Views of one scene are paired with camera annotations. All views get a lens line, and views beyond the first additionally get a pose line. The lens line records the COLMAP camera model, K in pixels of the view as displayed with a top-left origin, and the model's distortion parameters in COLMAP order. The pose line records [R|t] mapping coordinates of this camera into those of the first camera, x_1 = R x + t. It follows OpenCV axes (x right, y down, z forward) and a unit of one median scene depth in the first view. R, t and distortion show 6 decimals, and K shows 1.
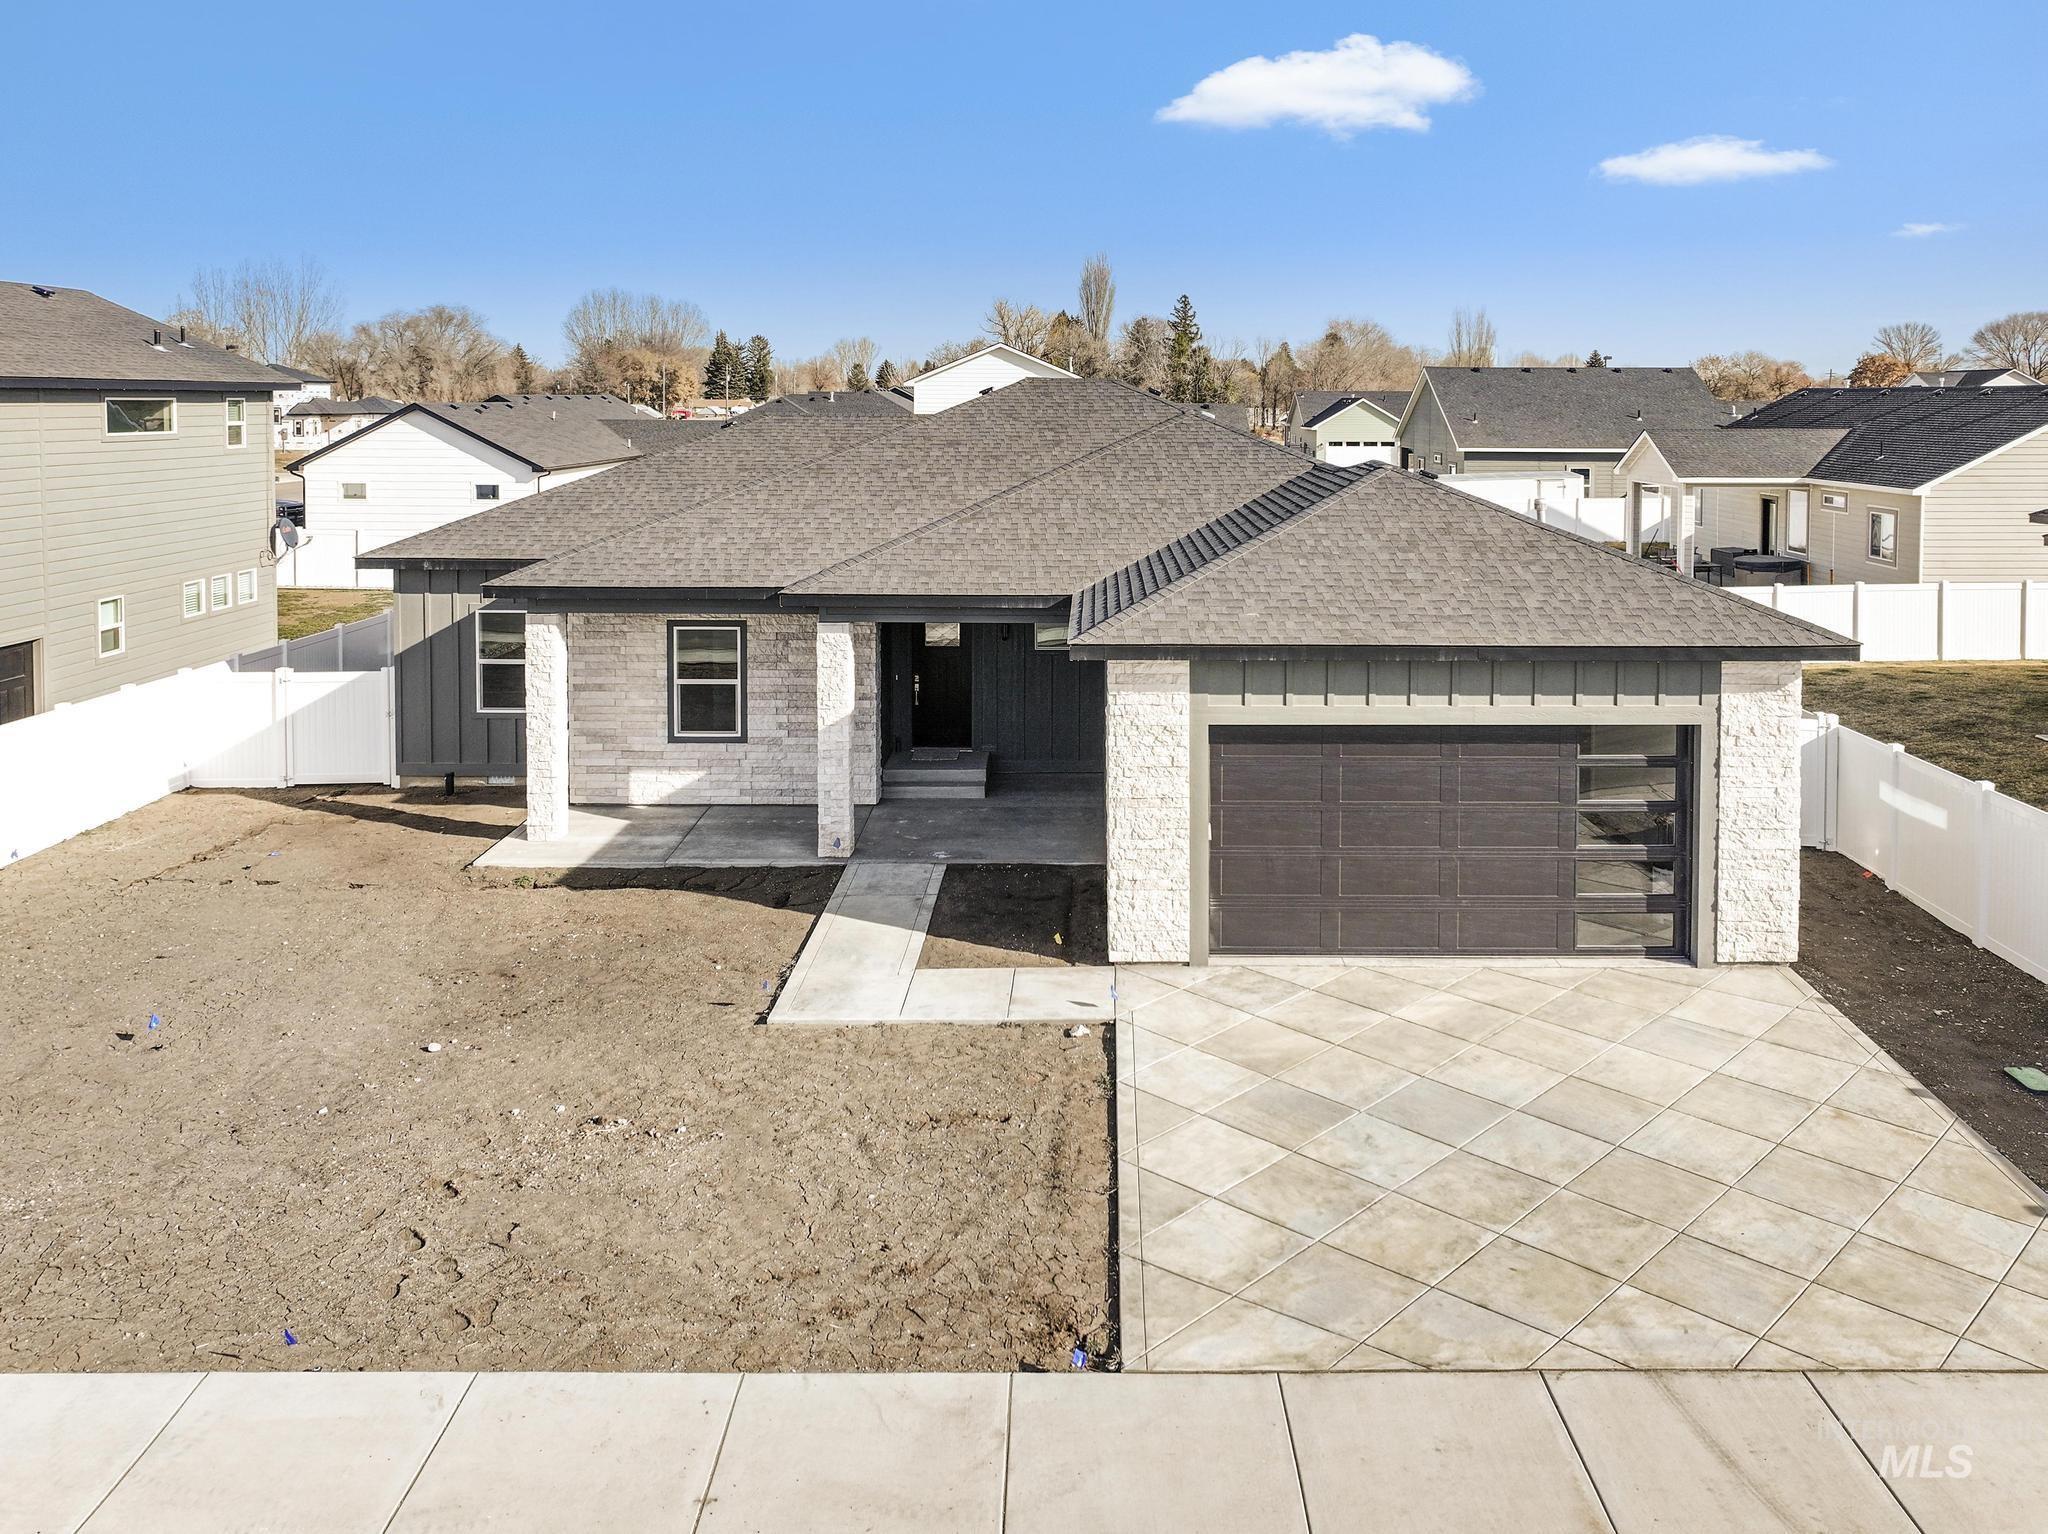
lens RADIAL K [[2062.4, 0, 1076.5], [0, 2062.4, 636.5], [0, 0, 1]] dist [0.002260, 0.001529]
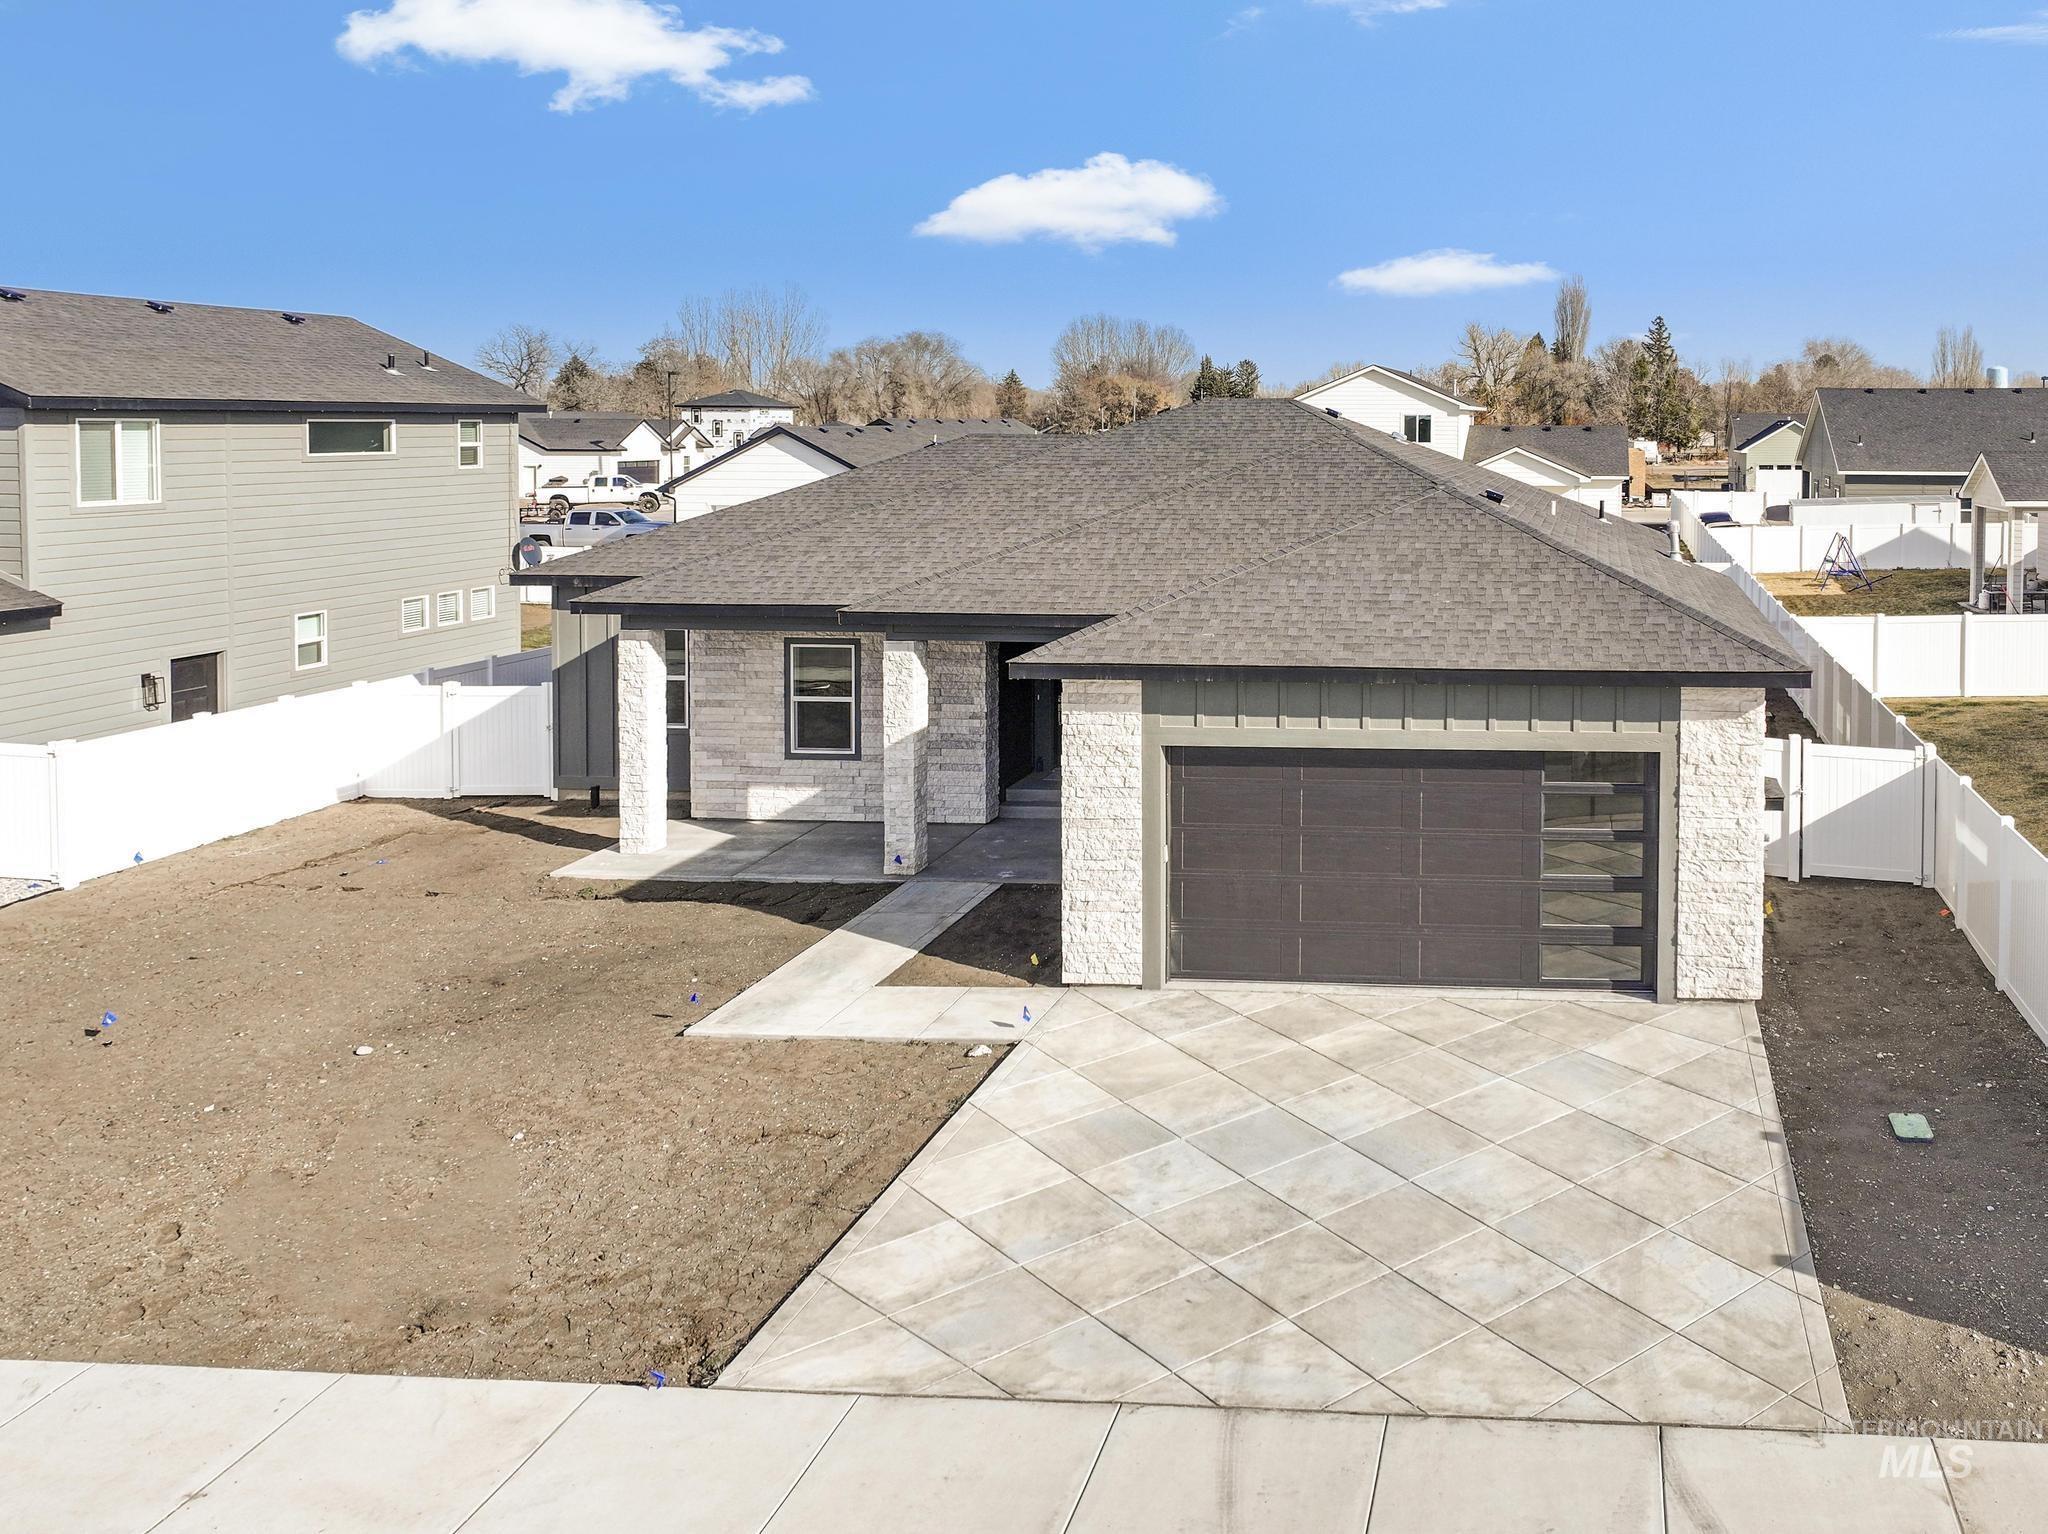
lens RADIAL K [[2088.3, 0, 1395.9], [0, 2088.3, 586.3], [0, 0, 1]] dist [0.005671, -0.002210]
pose [[0.995925, 0.006435, -0.089955, 0.264895], [-0.009736, 0.999294, -0.036297, 0.001531], [0.089658, 0.037025, 0.995284, 0.005181]]
